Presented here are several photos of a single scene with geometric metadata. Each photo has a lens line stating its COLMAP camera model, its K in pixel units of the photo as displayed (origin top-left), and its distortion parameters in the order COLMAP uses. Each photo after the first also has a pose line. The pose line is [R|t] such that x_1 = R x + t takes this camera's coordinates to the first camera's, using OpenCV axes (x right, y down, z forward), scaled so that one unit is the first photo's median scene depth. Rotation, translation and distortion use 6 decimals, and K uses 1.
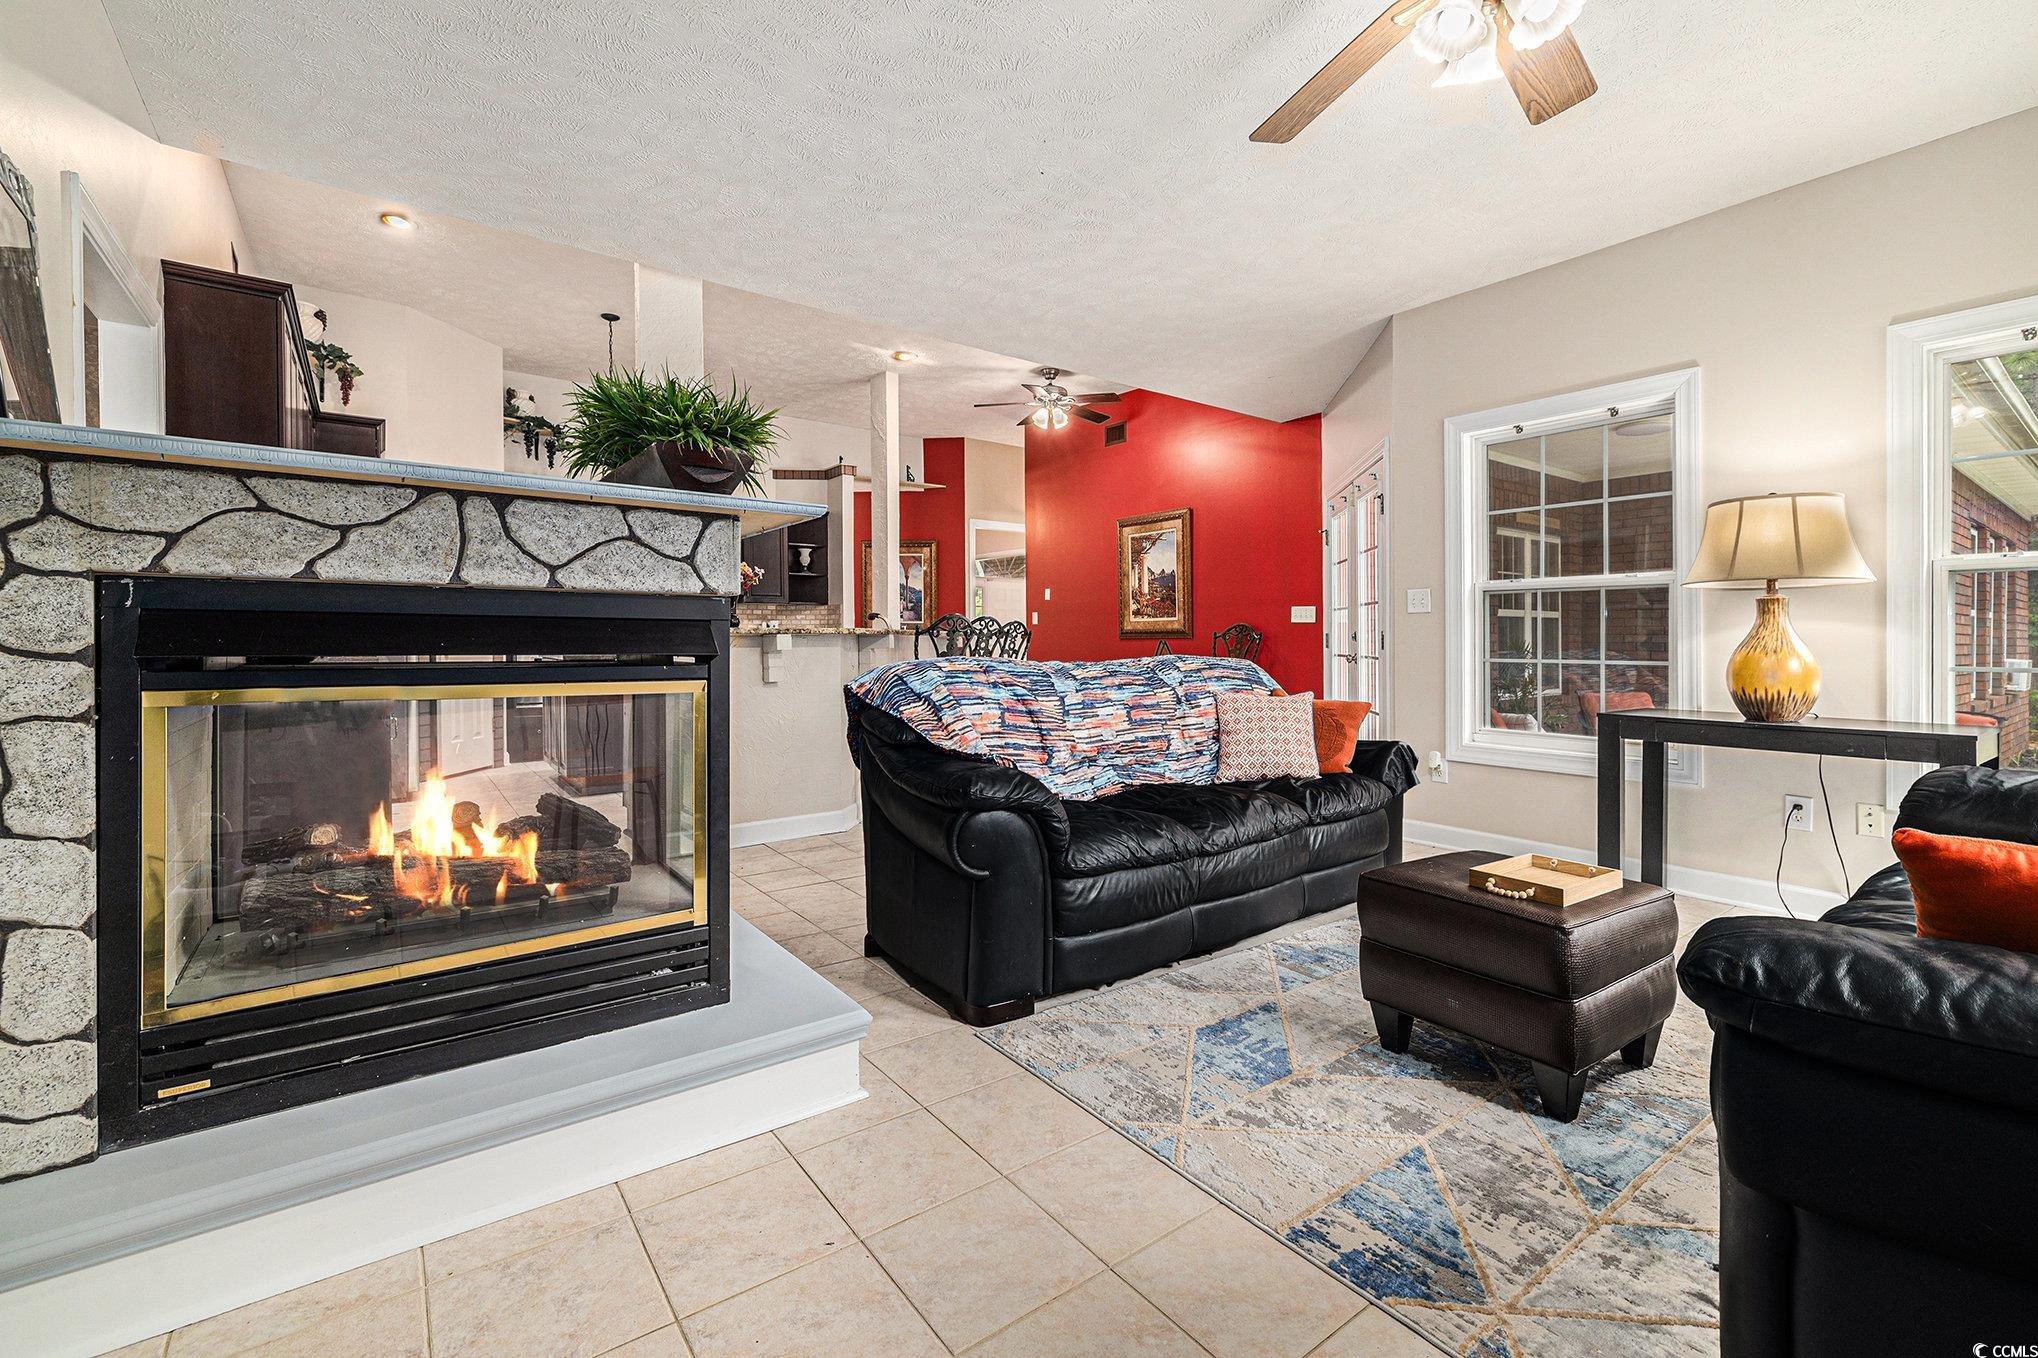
lens RADIAL K [[863.8, 0, 1022.3], [0, 863.8, 673.6], [0, 0, 1]] dist [0.002779, -0.000540]
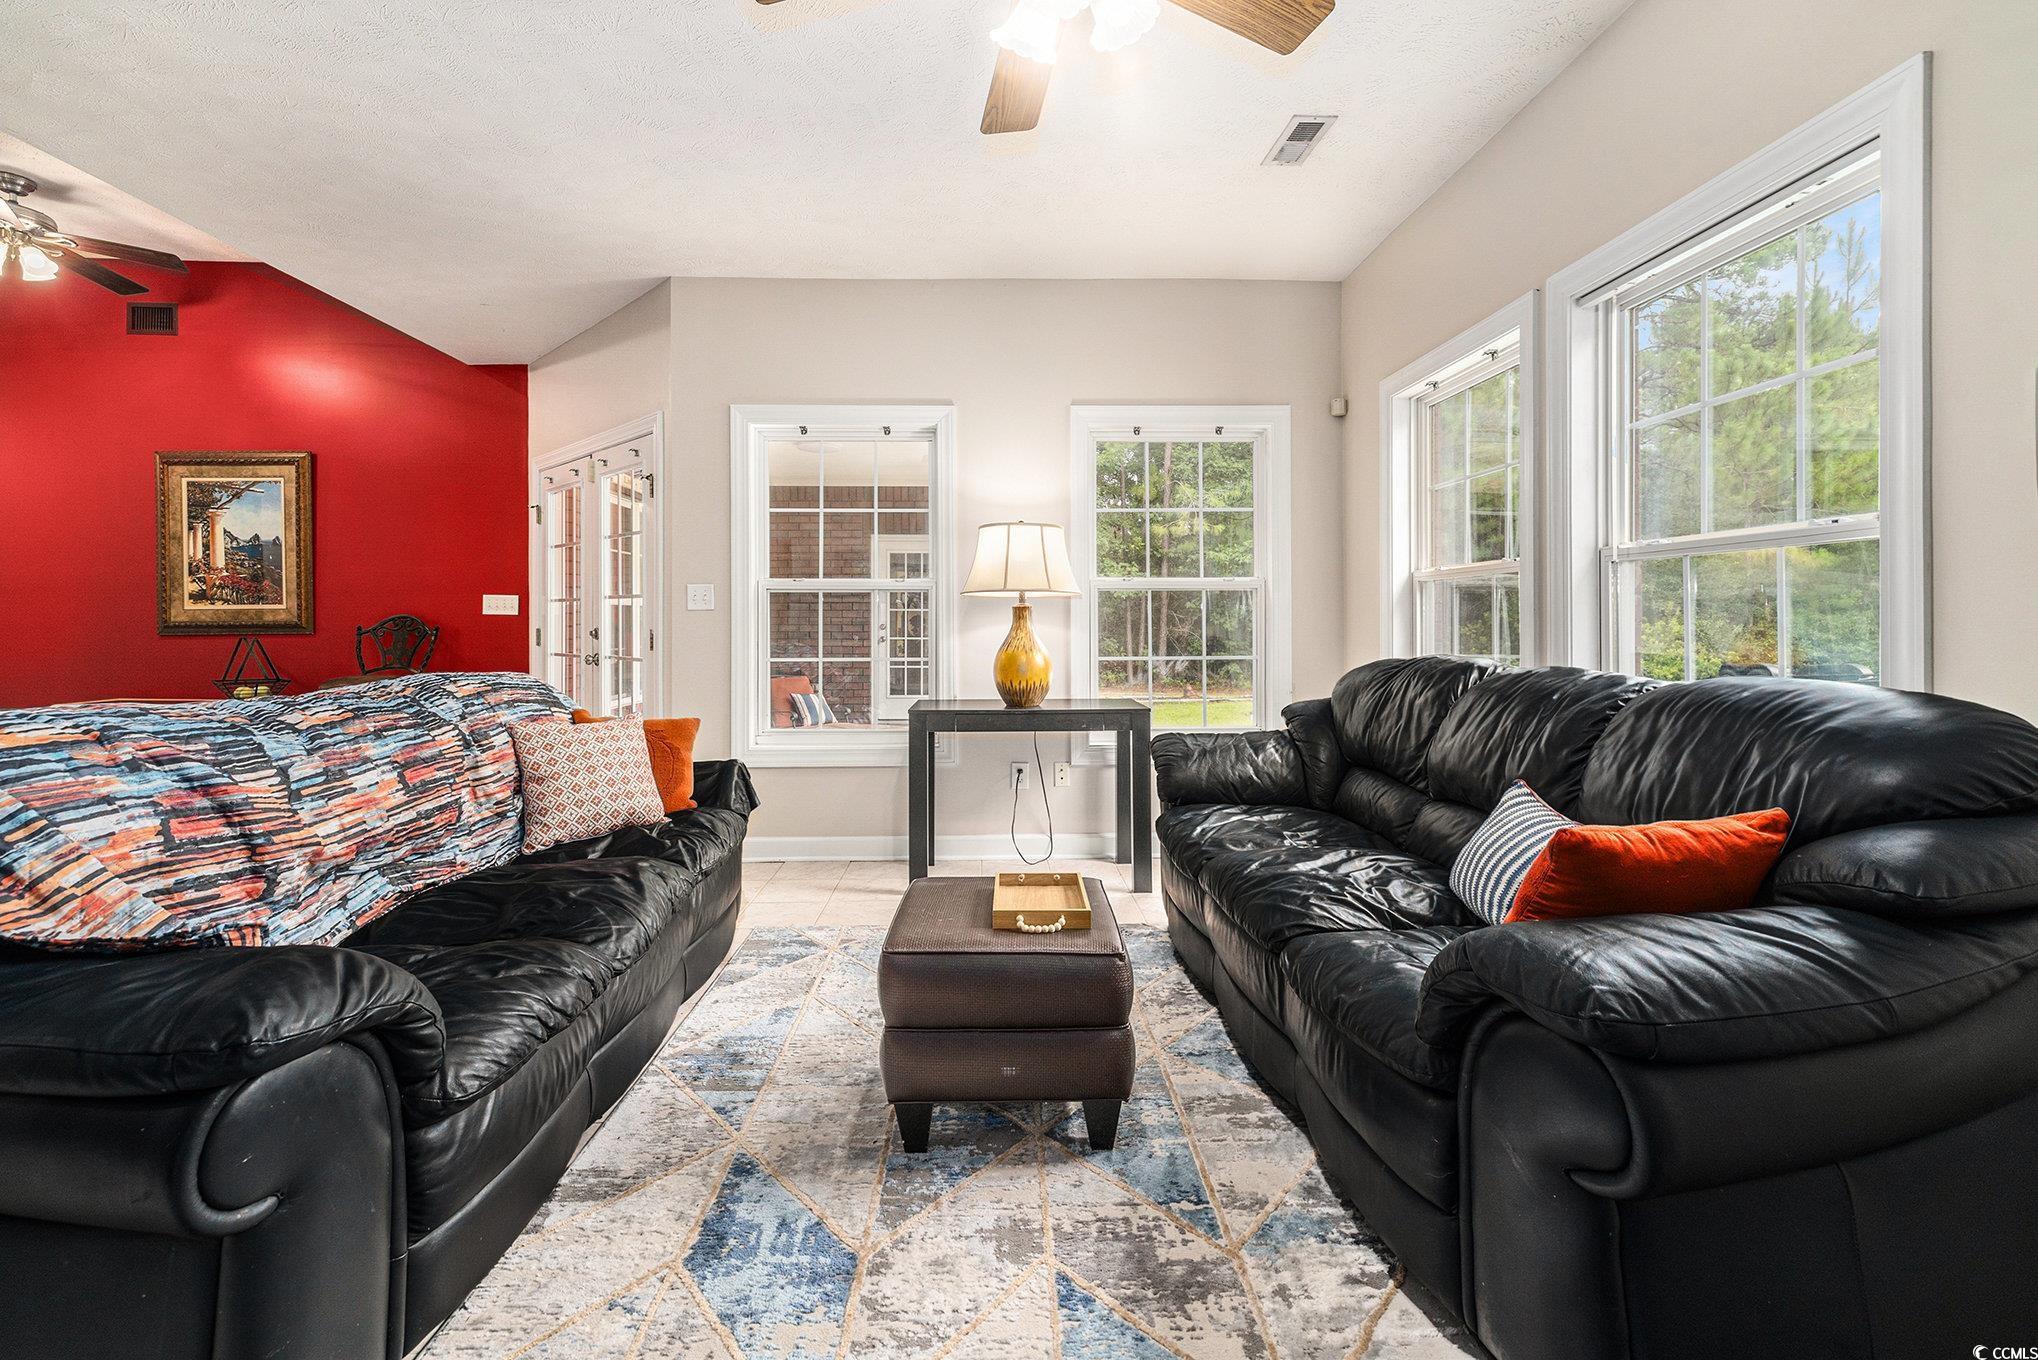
lens RADIAL K [[863.8, 0, 1036.1], [0, 863.8, 630.2], [0, 0, 1]] dist [0.002779, -0.000540]
pose [[0.572615, -0.008621, 0.819779, -0.126601], [0.035609, 0.999263, -0.014364, -0.034322], [-0.819051, 0.037417, 0.572500, 0.276312]]
